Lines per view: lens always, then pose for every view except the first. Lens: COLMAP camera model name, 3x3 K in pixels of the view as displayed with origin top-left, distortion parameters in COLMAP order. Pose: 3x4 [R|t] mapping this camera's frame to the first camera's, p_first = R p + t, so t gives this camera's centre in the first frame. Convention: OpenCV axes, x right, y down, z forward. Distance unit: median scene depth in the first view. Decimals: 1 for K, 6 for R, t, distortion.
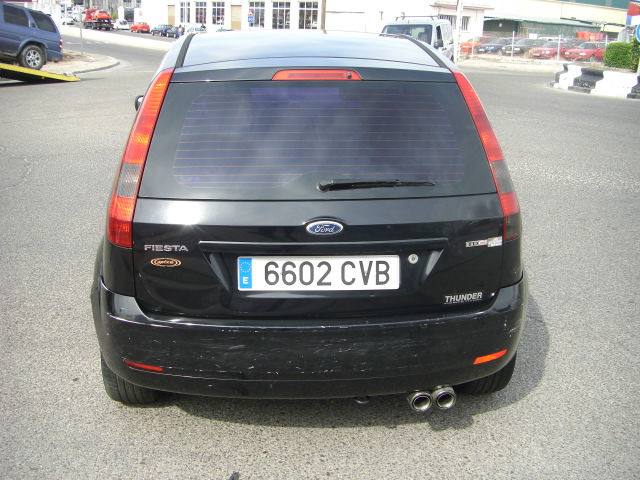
lens RADIAL K [[721.3, 0, 317.5], [0, 721.3, 240.1], [0, 0, 1]] dist [-0.147445, 0.000000]
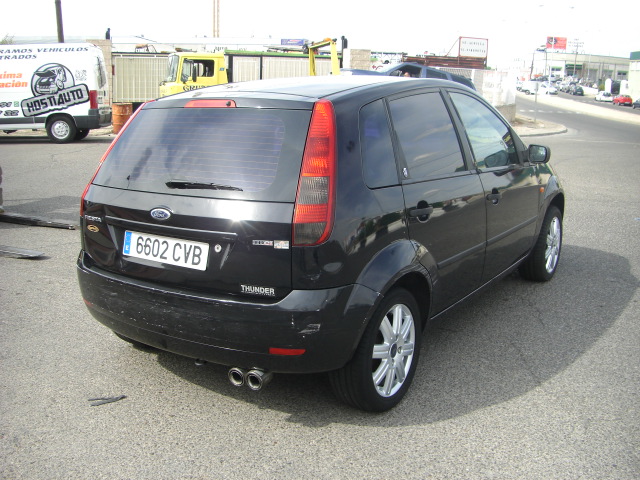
lens RADIAL K [[721.3, 0, 318.8], [0, 721.3, 241.2], [0, 0, 1]] dist [-0.147445, 0.000000]
pose [[0.785948, 0.116772, -0.607166, 0.794940], [-0.173990, 0.984091, -0.035958, 0.022177], [0.593307, 0.133902, 0.793761, 0.098249]]
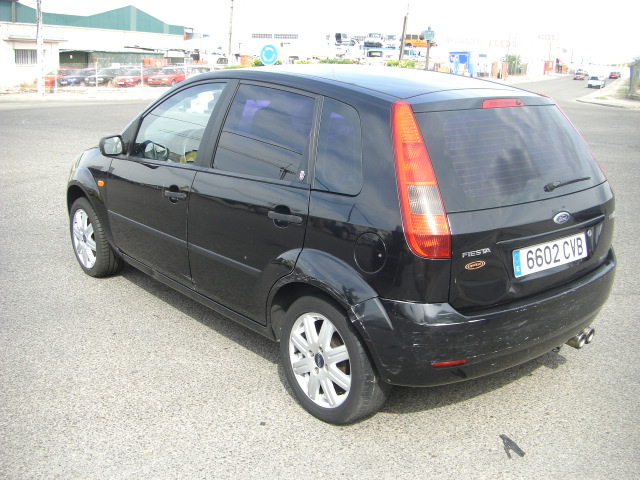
lens RADIAL K [[721.3, 0, 319.4], [0, 721.3, 238.3], [0, 0, 1]] dist [-0.147445, 0.000000]
pose [[0.814602, -0.147467, 0.560960, -0.821511], [0.170899, 0.985229, 0.010828, -0.052388], [-0.554271, 0.087047, 0.827772, 0.132435]]
